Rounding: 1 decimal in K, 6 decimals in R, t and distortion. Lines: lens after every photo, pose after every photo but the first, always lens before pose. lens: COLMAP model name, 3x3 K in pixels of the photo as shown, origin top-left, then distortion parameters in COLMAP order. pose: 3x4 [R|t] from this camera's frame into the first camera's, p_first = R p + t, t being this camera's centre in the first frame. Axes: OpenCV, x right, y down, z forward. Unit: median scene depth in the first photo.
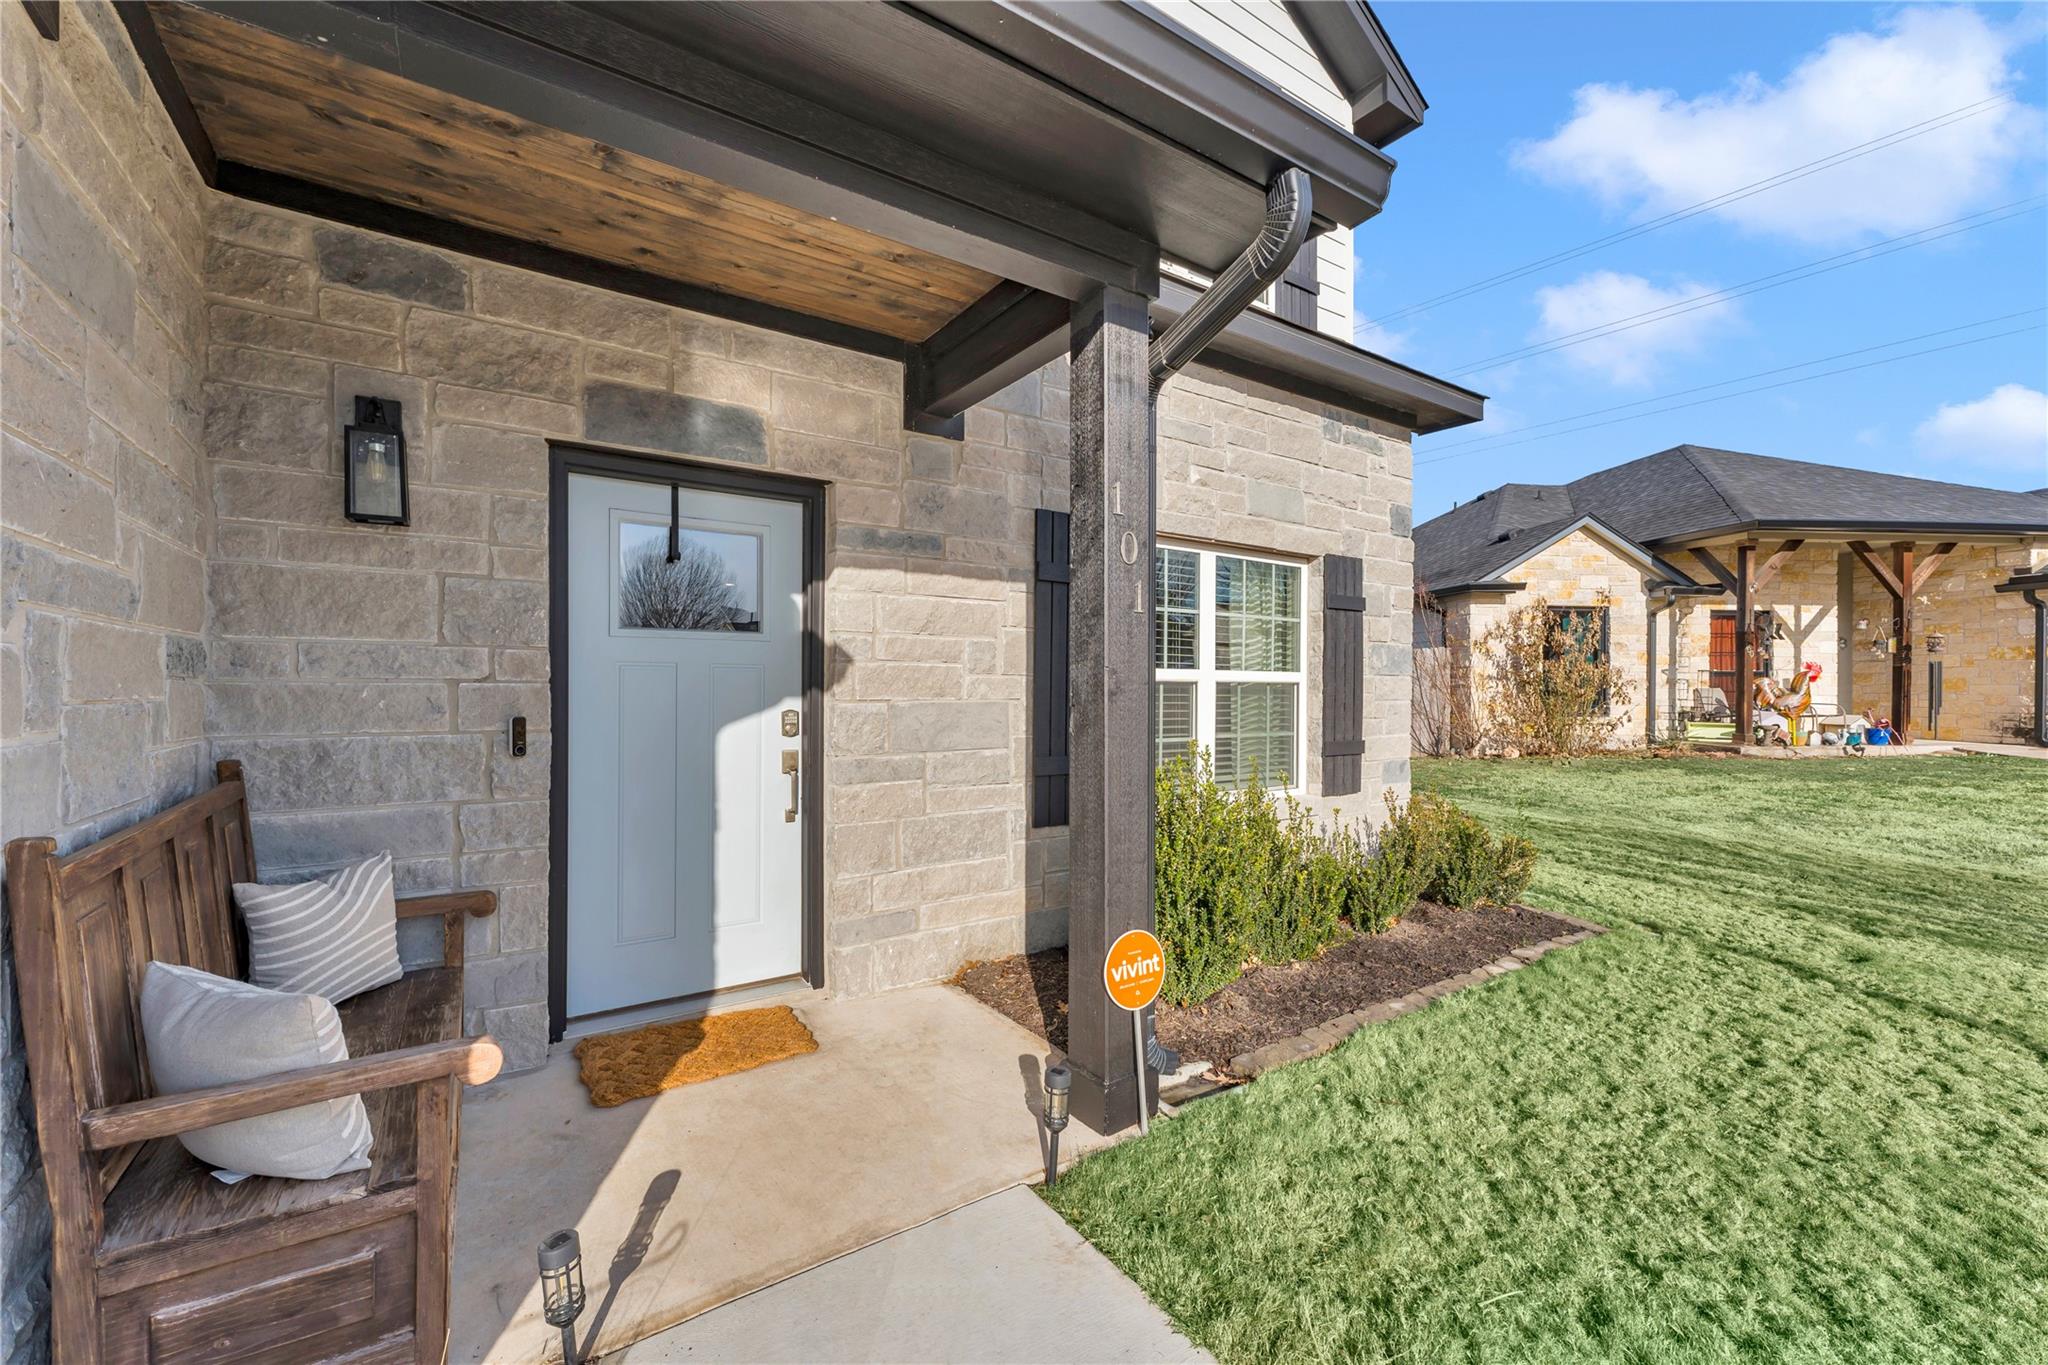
lens RADIAL K [[822.7, 0, 1020.8], [0, 822.7, 679.8], [0, 0, 1]] dist [0.002815, 0.000302]
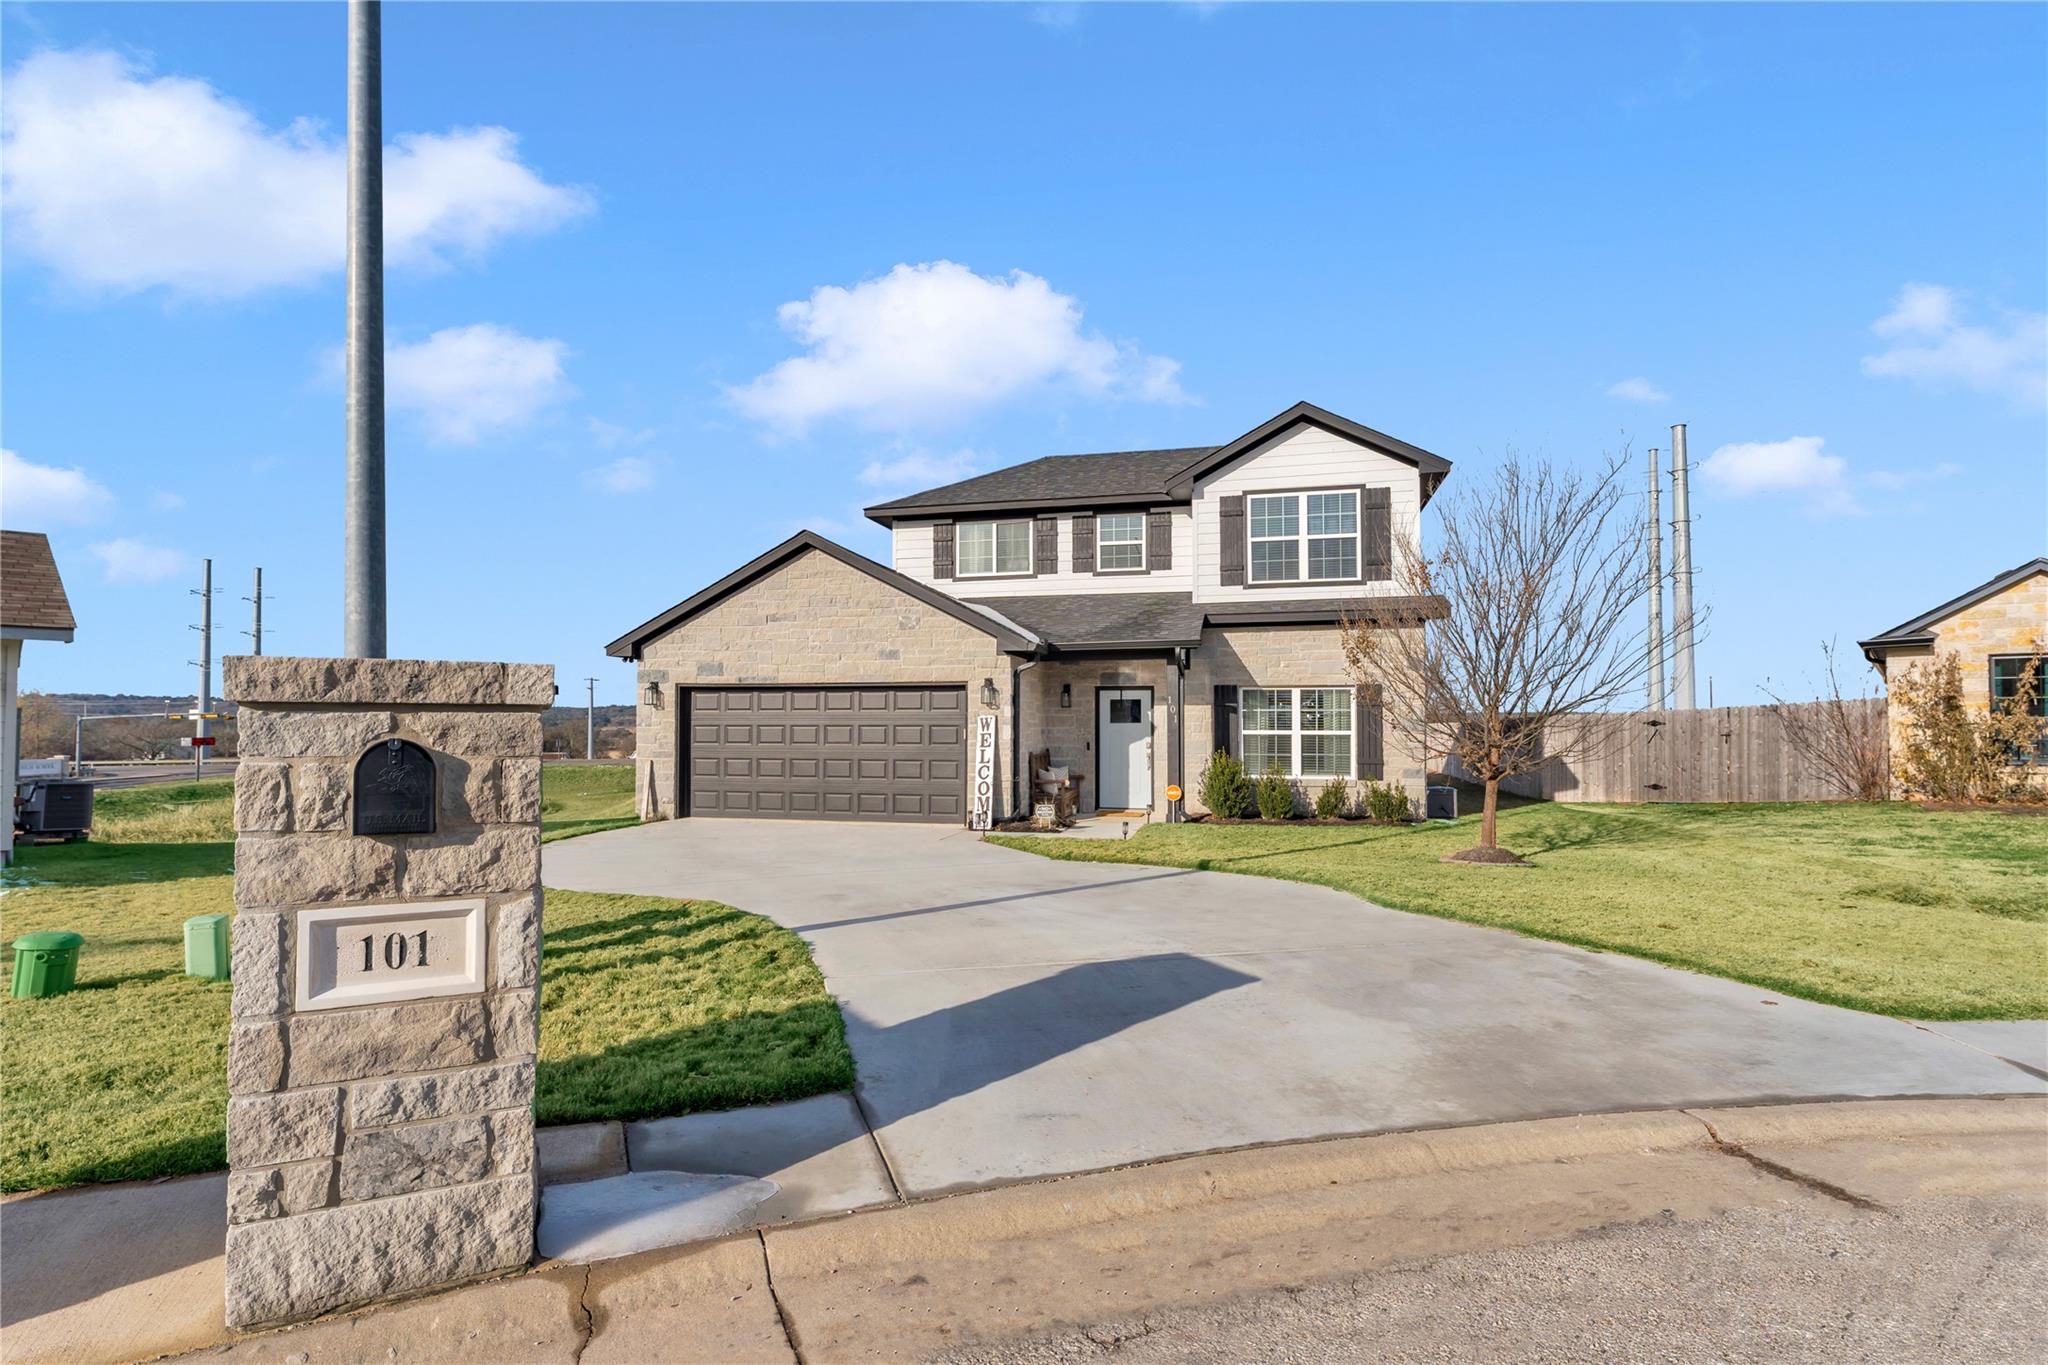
lens RADIAL K [[1008.8, 0, 1027.4], [0, 1008.8, 694.7], [0, 0, 1]] dist [-0.003832, -0.000739]
pose [[0.682232, -0.027346, -0.730624, 2.432497], [0.007586, 0.999511, -0.030326, -0.042265], [0.731096, 0.015146, 0.682106, -2.326984]]
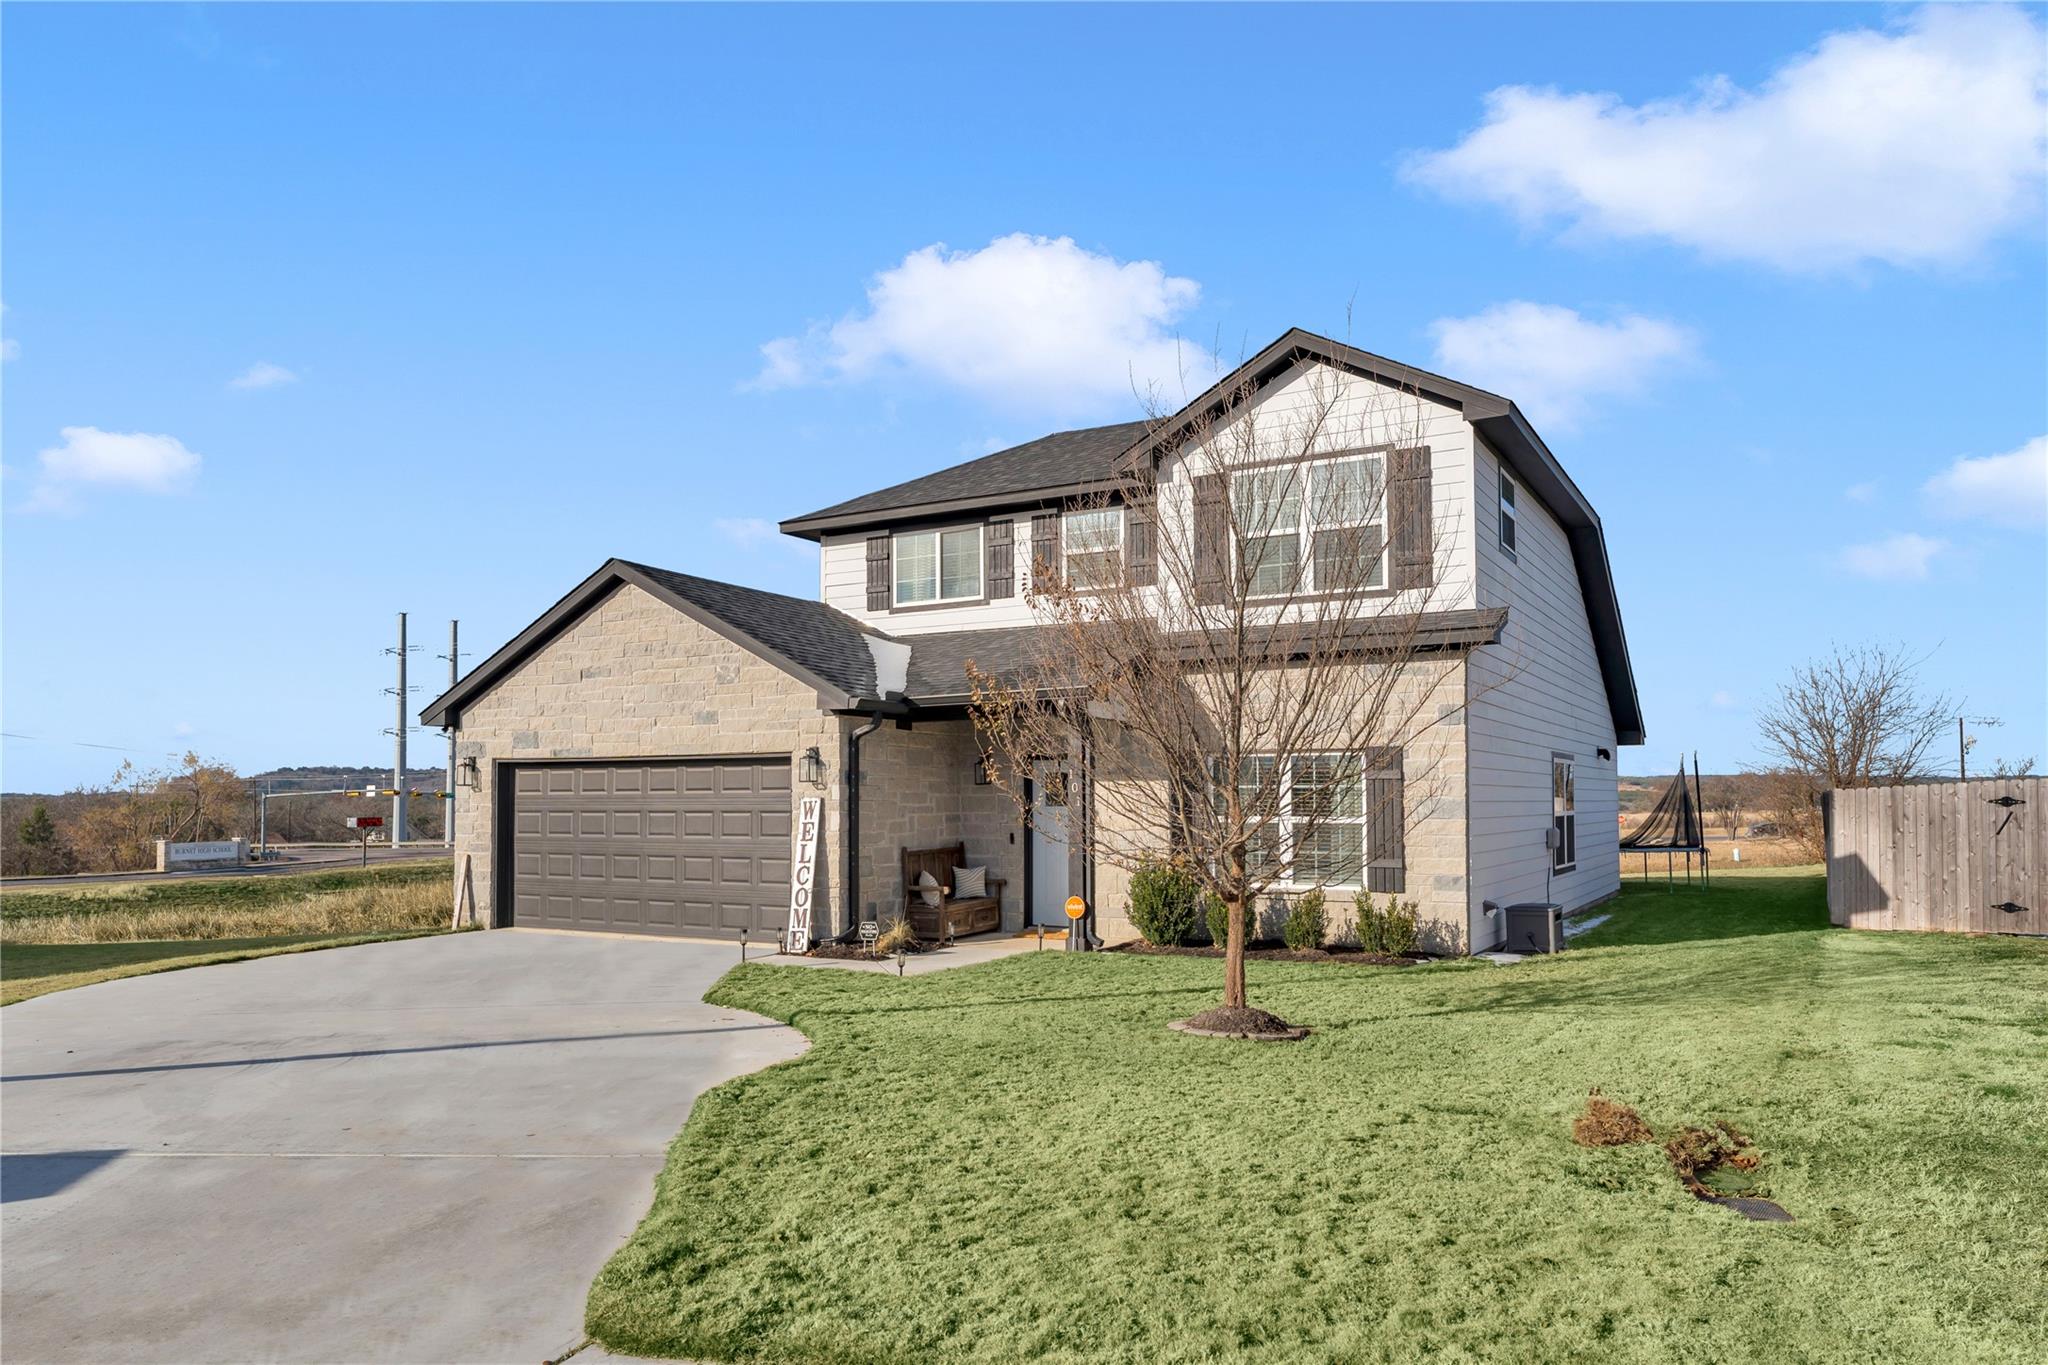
lens RADIAL K [[1366.7, 0, 1055.0], [0, 1366.7, 749.0], [0, 0, 1]] dist [-0.003175, -0.000016]
pose [[0.459181, -0.039458, -0.887466, 3.186862], [0.011574, 0.999194, -0.038438, -0.061601], [0.888267, 0.007378, 0.459268, -1.053684]]
